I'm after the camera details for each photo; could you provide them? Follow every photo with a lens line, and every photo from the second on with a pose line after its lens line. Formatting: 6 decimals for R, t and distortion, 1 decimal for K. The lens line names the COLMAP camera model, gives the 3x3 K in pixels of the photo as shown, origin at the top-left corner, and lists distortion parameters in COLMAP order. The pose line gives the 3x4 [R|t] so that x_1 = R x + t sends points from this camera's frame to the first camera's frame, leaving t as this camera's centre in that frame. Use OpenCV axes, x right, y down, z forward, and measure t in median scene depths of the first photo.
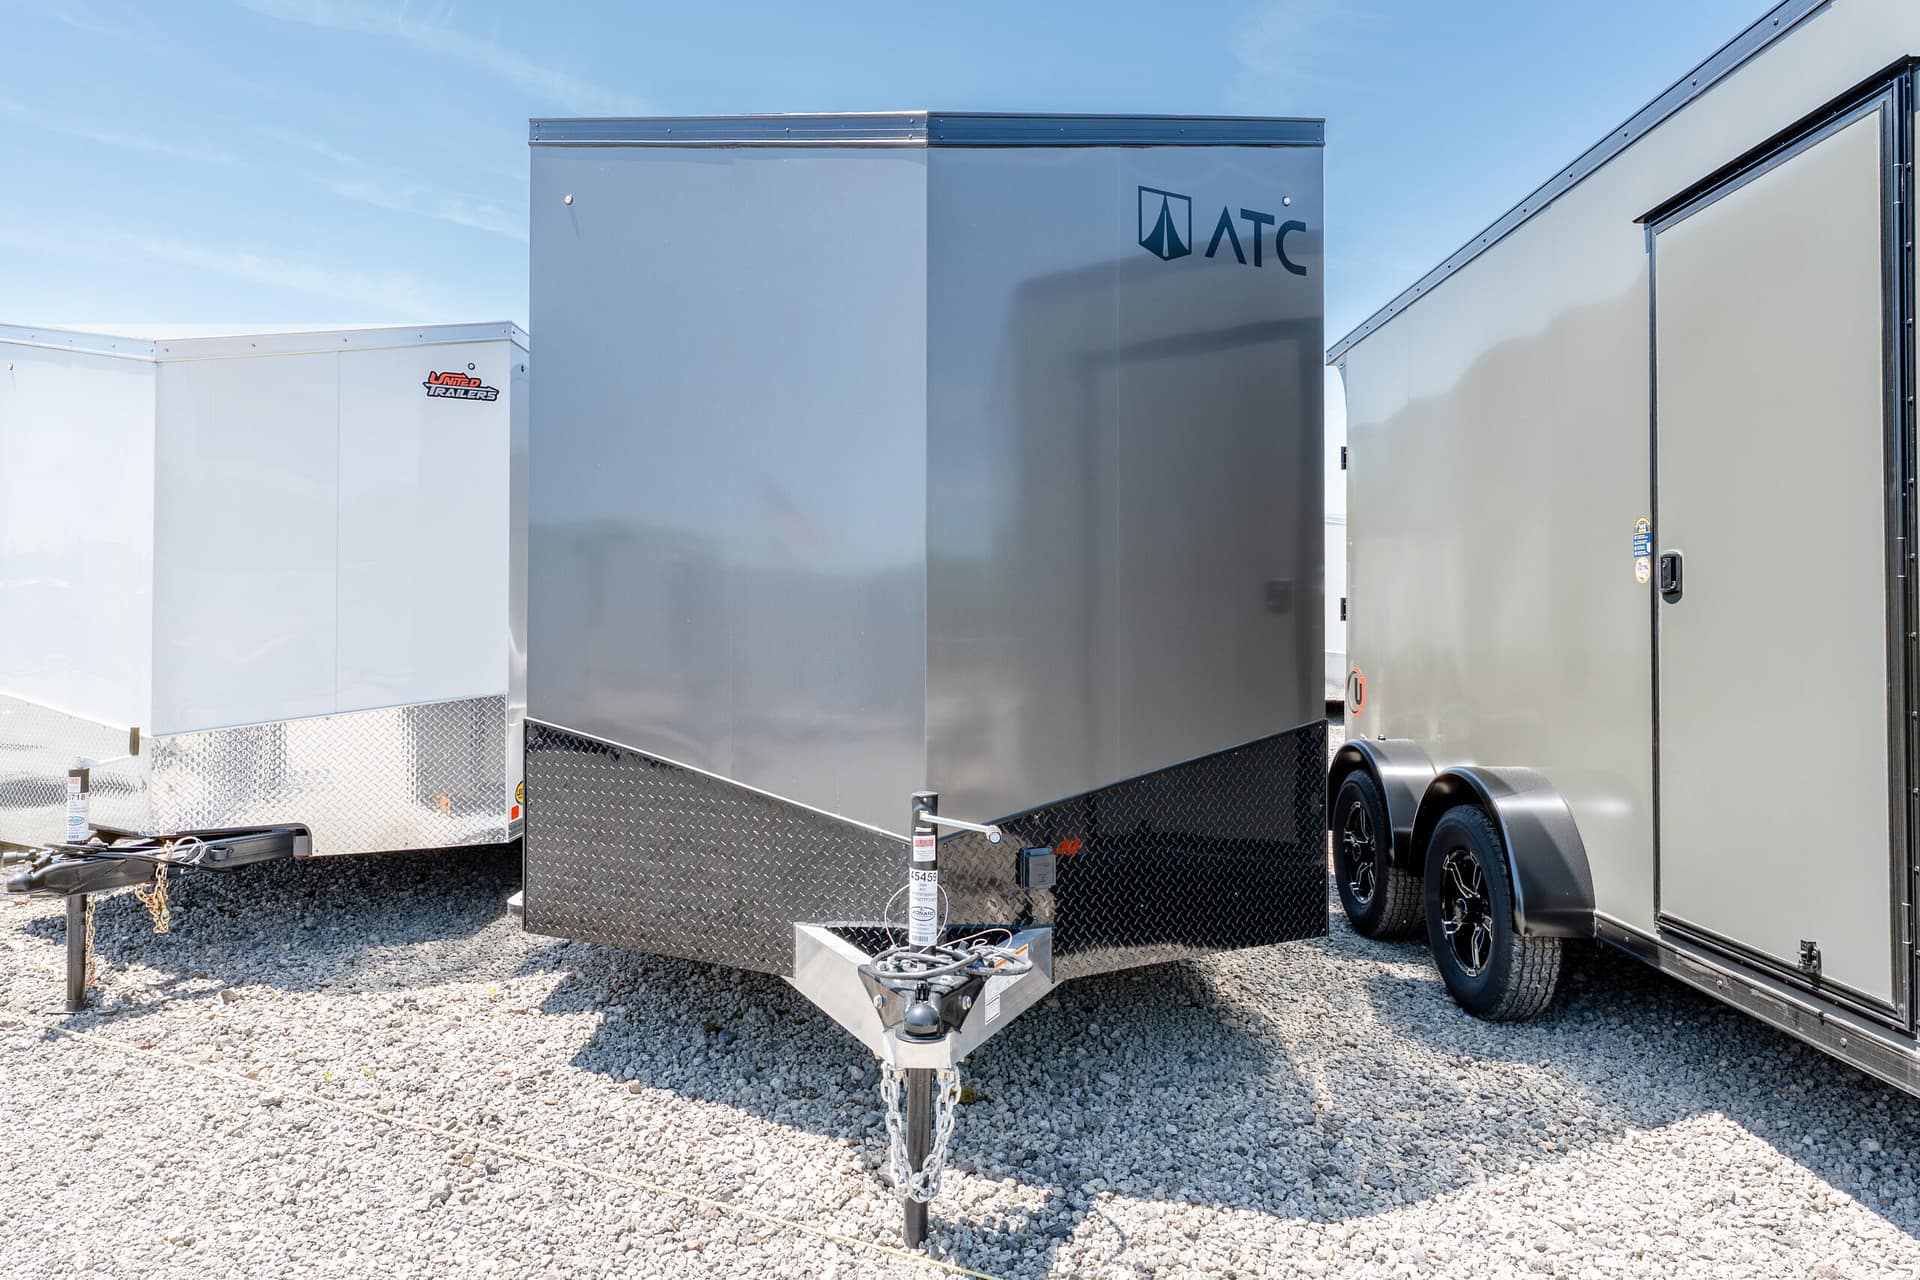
lens RADIAL K [[1251.8, 0, 960.0], [0, 1251.8, 640.0], [0, 0, 1]] dist [0.001899, 0.000202]
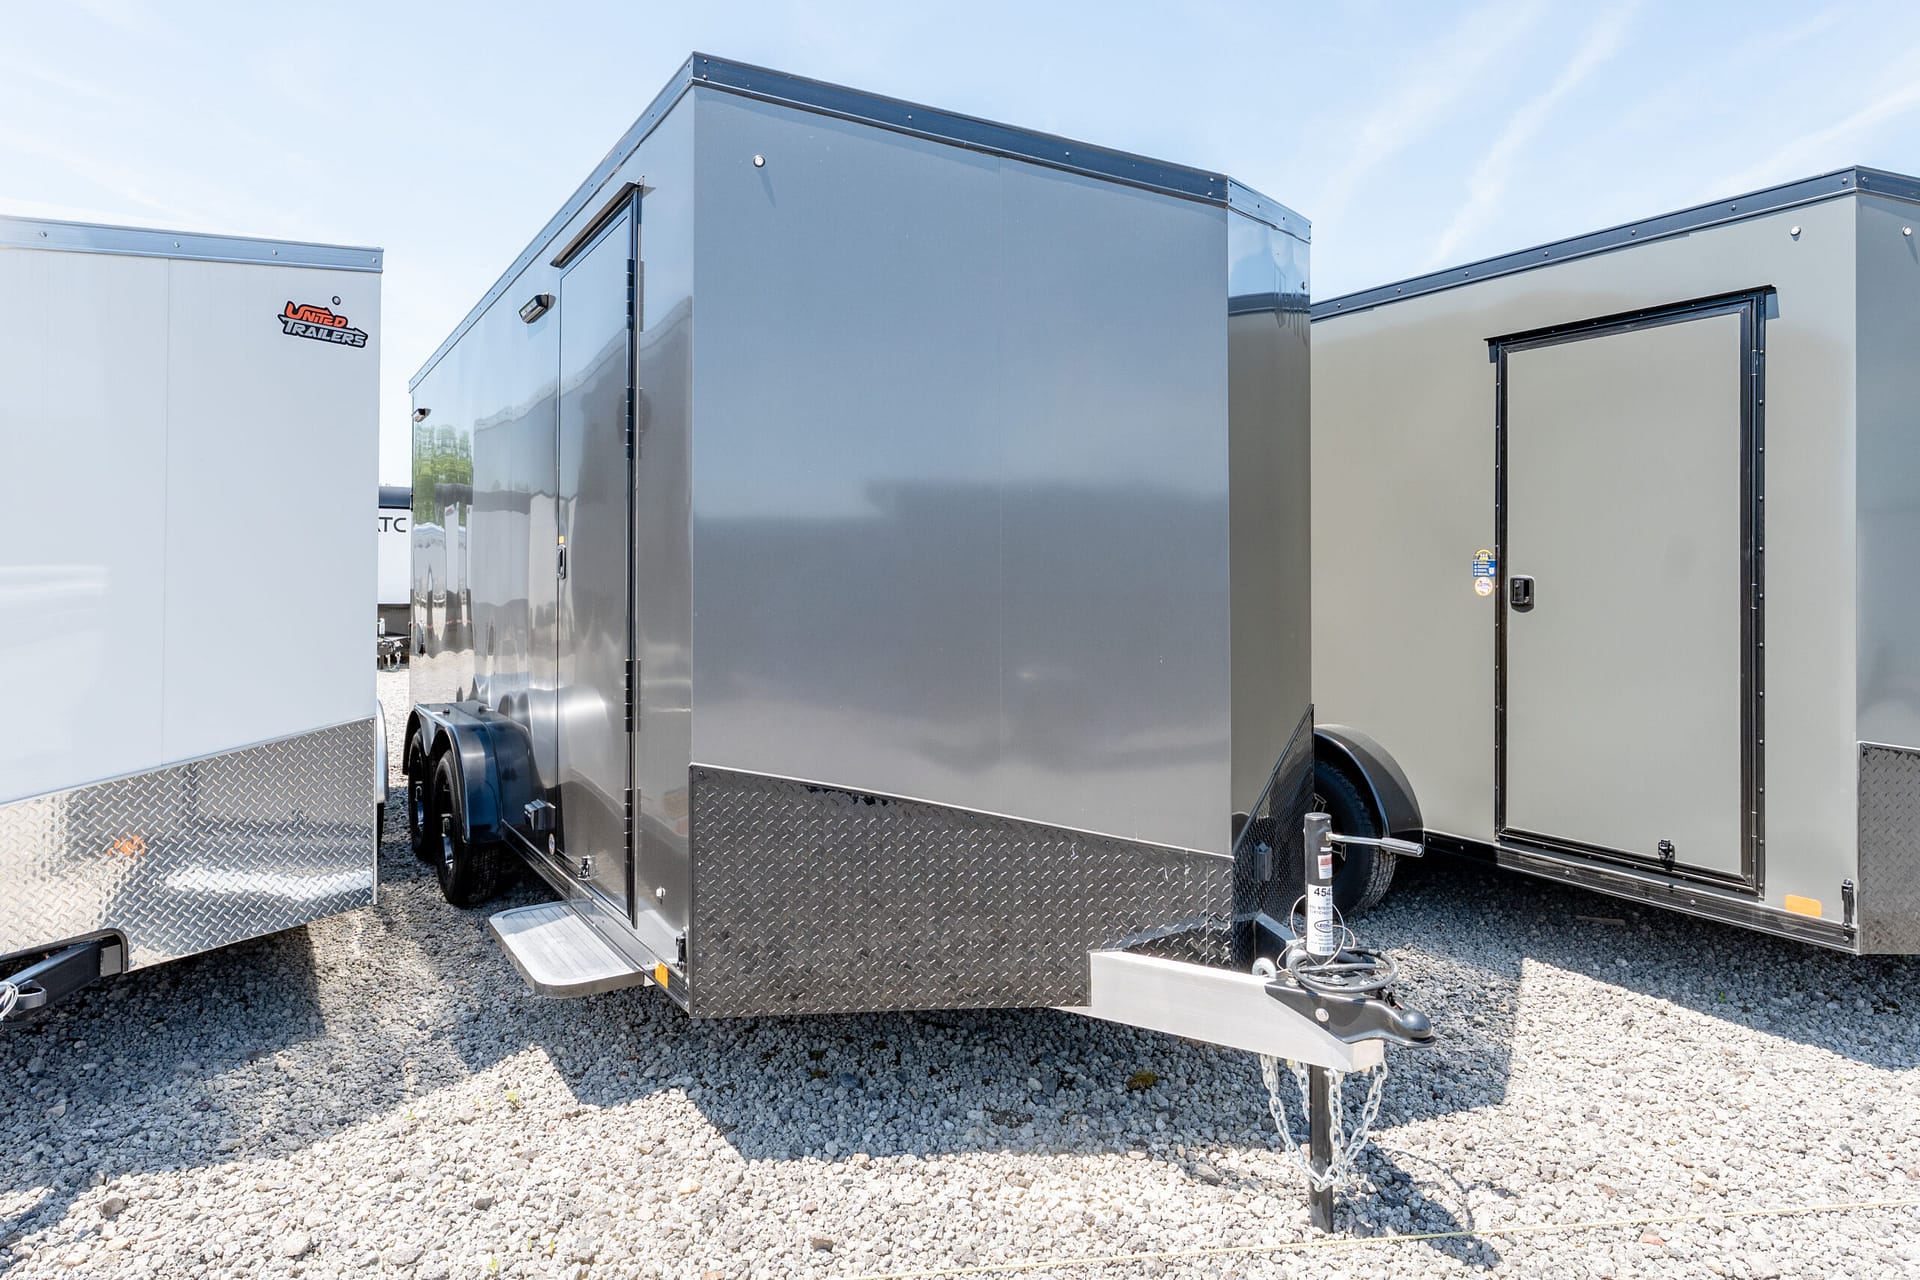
lens RADIAL K [[1114.6, 0, 960.1], [0, 1114.6, 577.5], [0, 0, 1]] dist [0.001542, -0.000179]
pose [[0.824592, -0.000989, 0.565727, -0.679826], [-0.000528, 0.999997, 0.002518, -0.070861], [-0.565728, -0.002375, 0.824588, 0.306191]]
